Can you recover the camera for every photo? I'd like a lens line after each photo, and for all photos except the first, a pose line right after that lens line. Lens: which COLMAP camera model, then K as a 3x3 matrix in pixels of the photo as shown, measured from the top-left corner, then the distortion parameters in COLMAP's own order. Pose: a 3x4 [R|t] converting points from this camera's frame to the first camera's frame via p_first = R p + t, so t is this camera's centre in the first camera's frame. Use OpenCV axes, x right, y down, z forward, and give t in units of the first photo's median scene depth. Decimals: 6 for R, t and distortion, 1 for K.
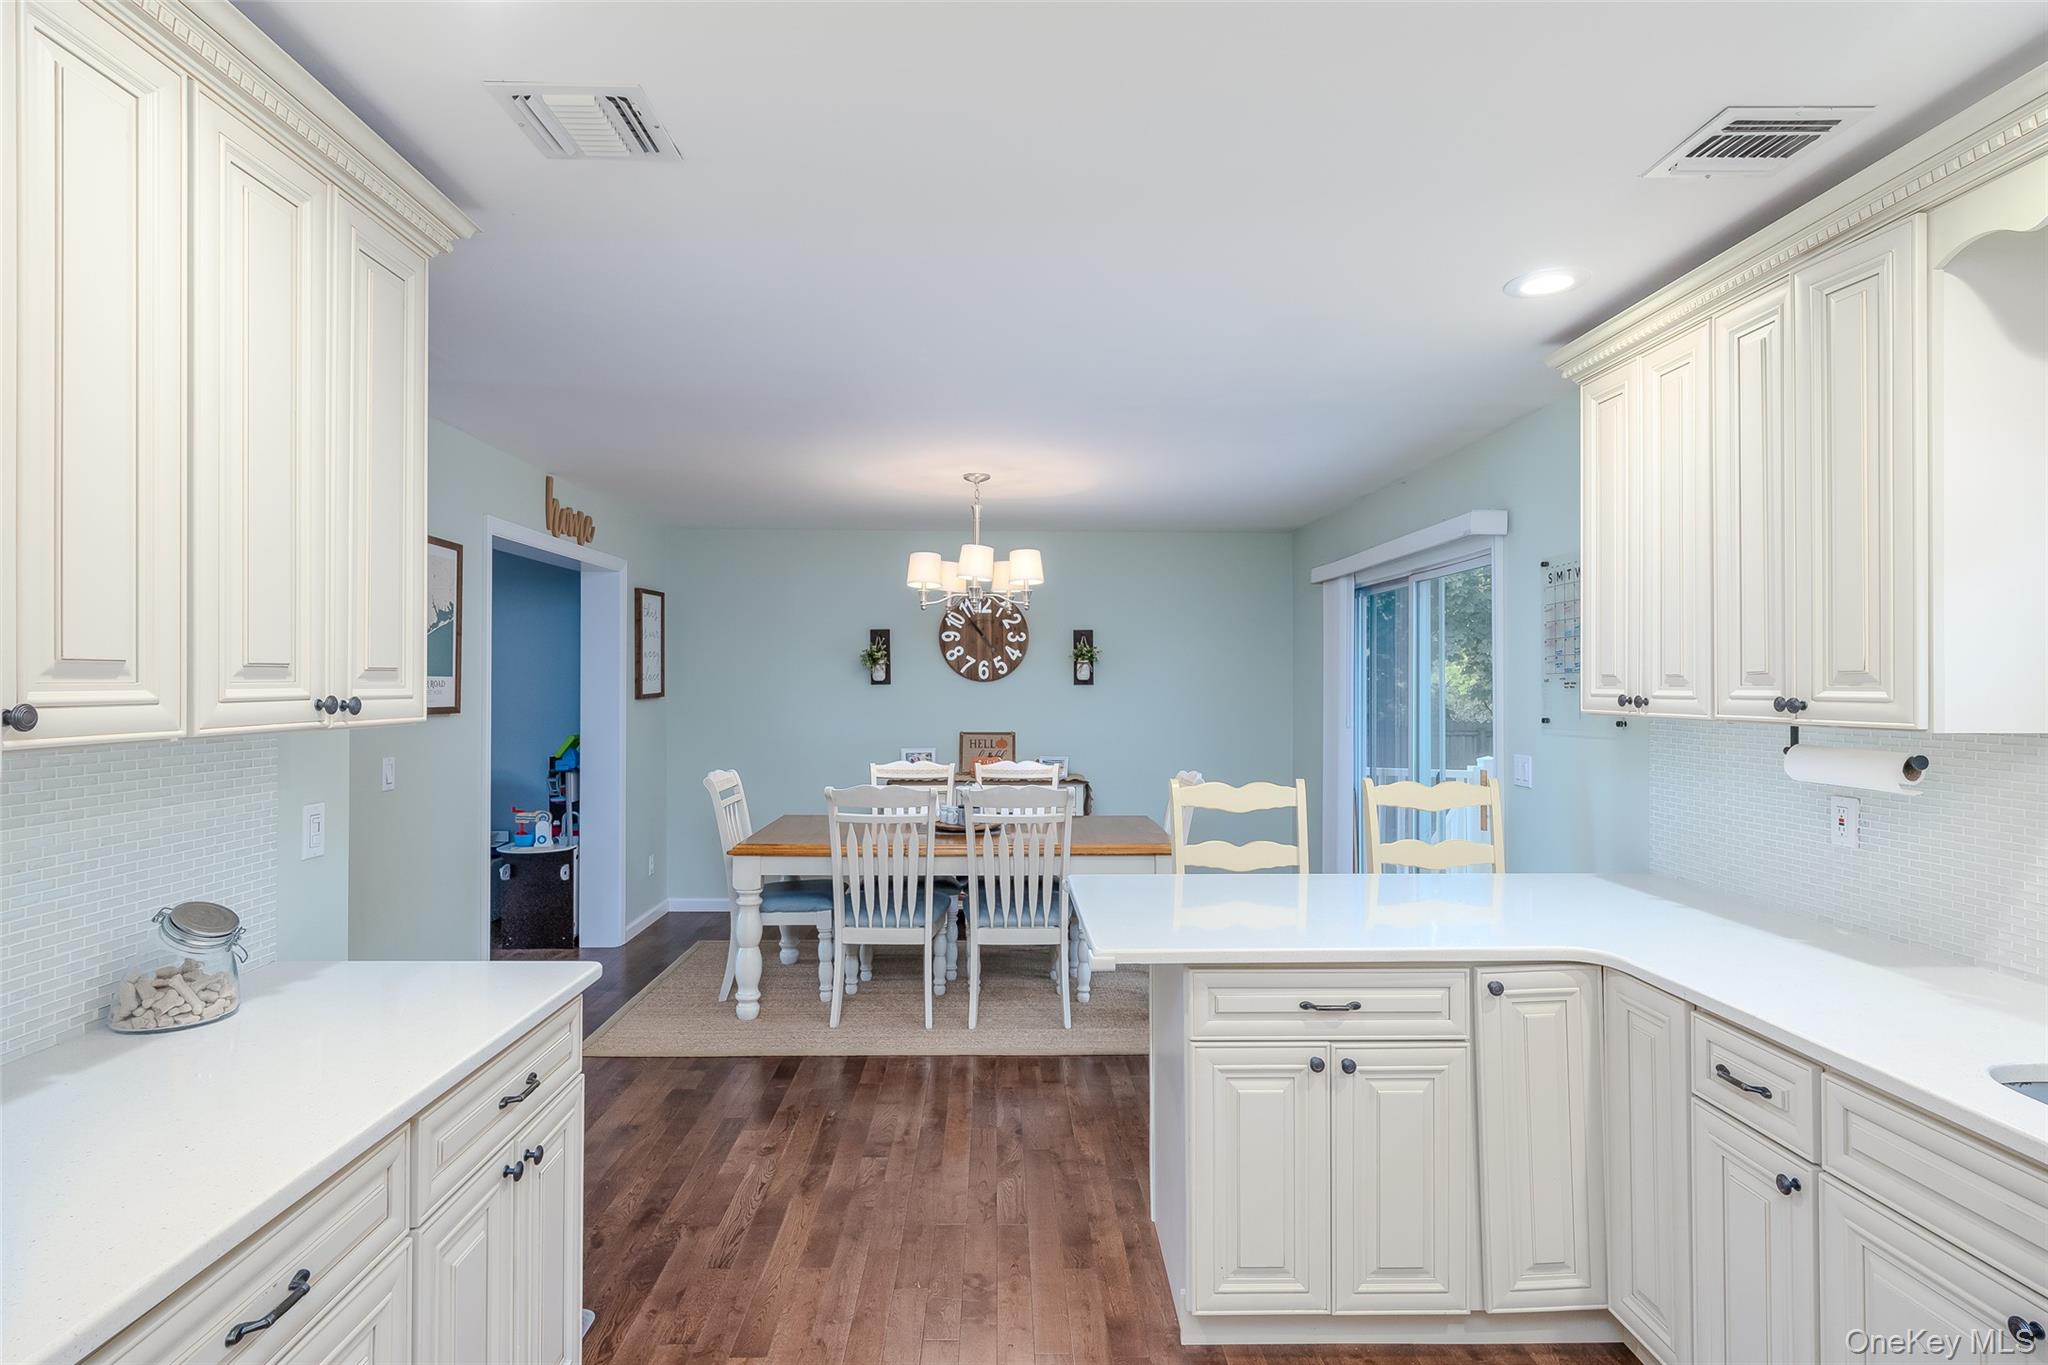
lens RADIAL K [[1060.8, 0, 1015.1], [0, 1060.8, 682.1], [0, 0, 1]] dist [0.000343, -0.000006]
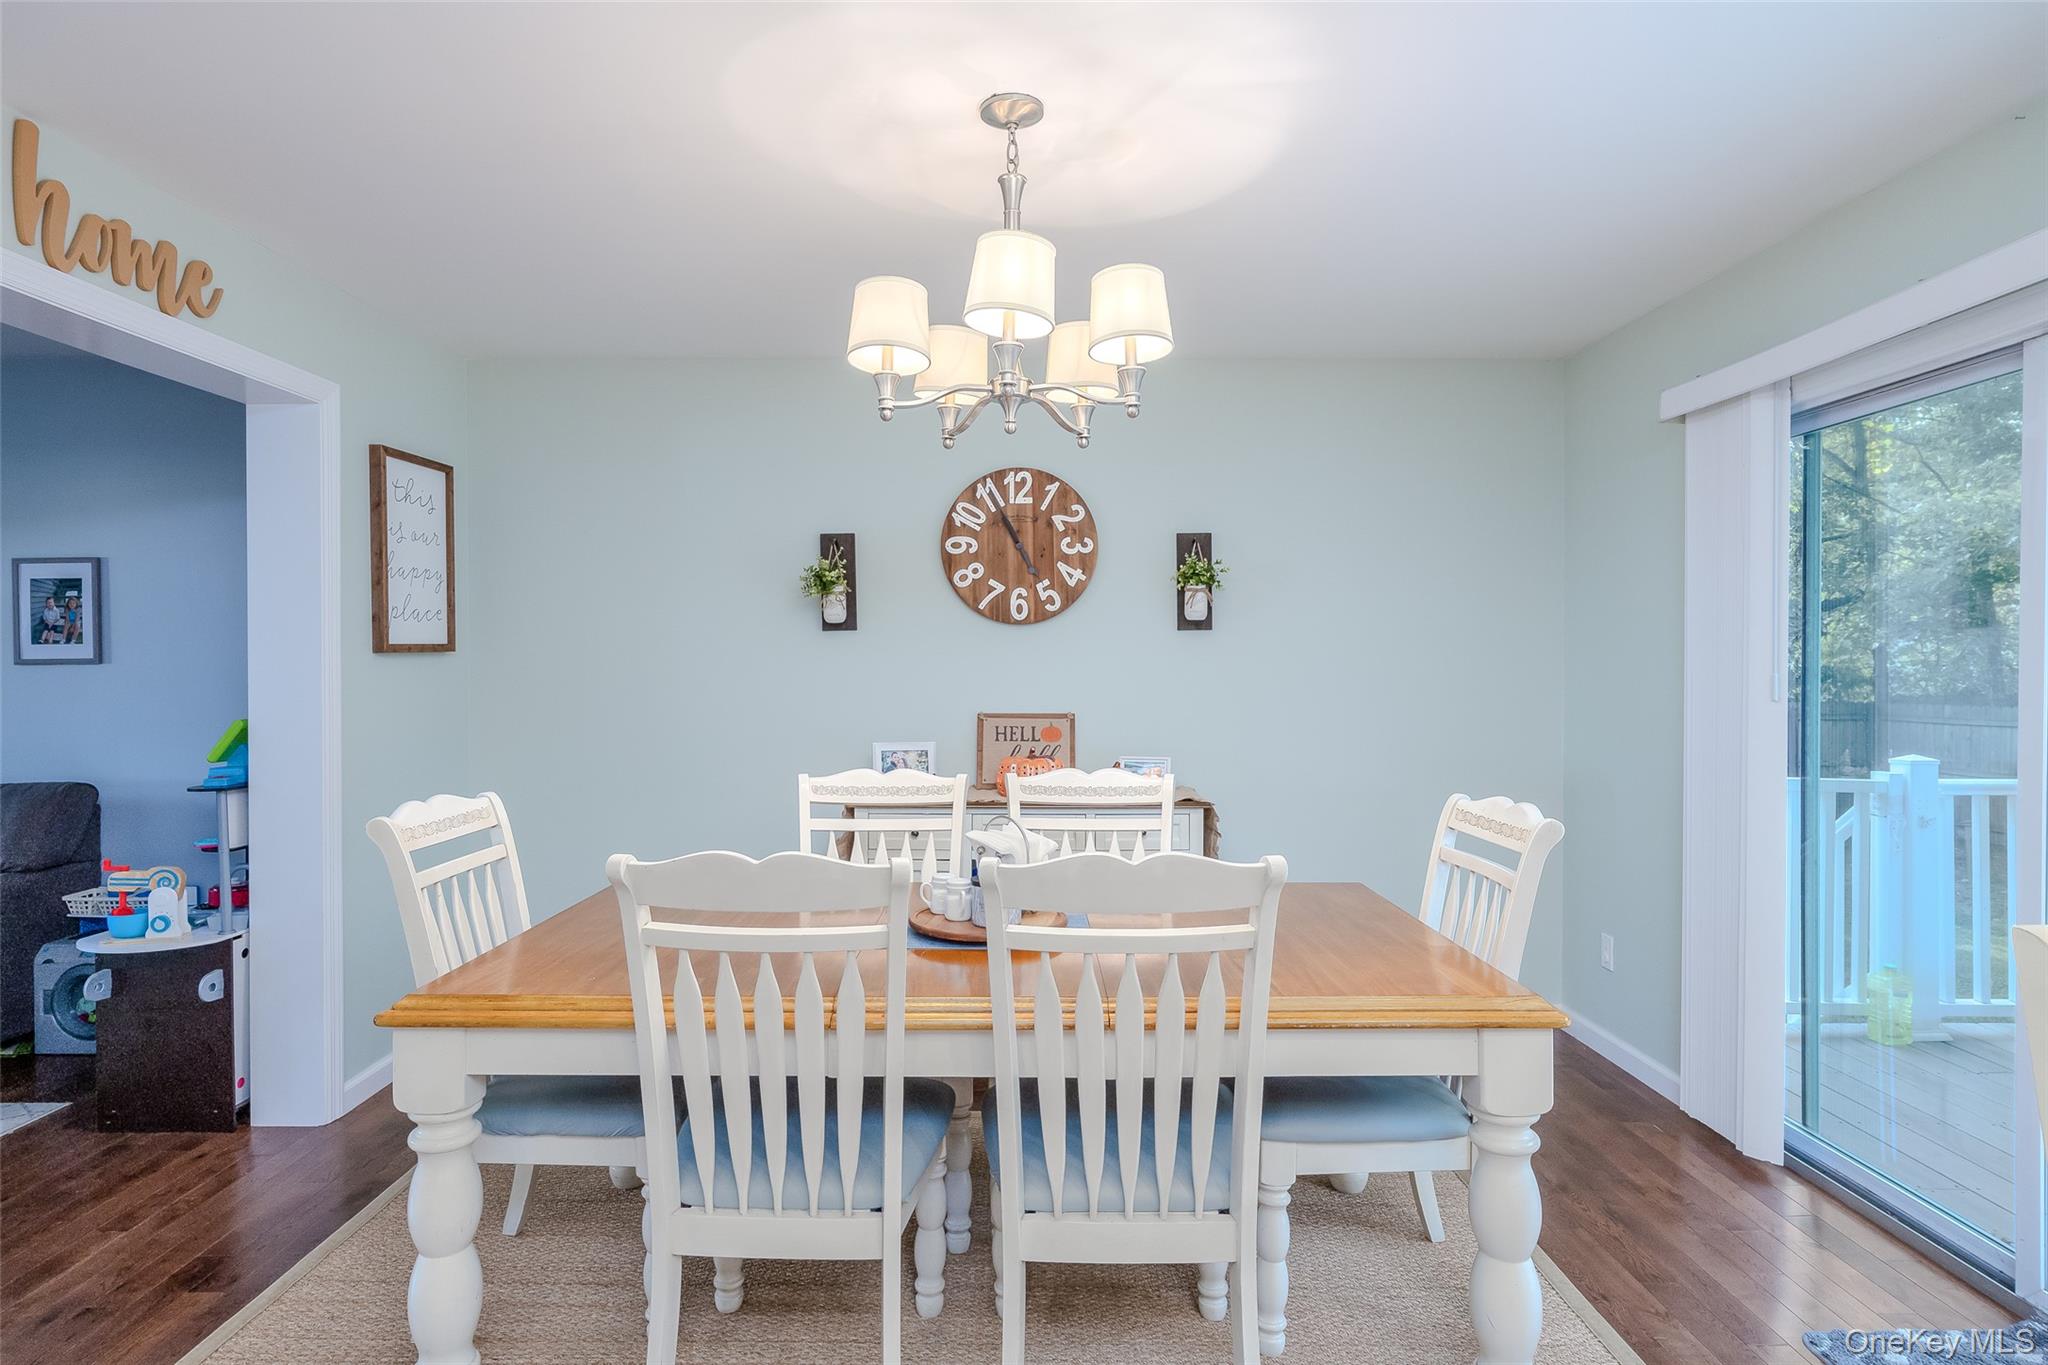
lens RADIAL K [[1176.3, 0, 1028.9], [0, 1176.3, 675.6], [0, 0, 1]] dist [0.001412, 0.001028]
pose [[0.999925, -0.003147, -0.011859, -0.019627], [0.003275, 0.999937, 0.010756, 0.023164], [0.011825, -0.010794, 0.999872, 0.423866]]
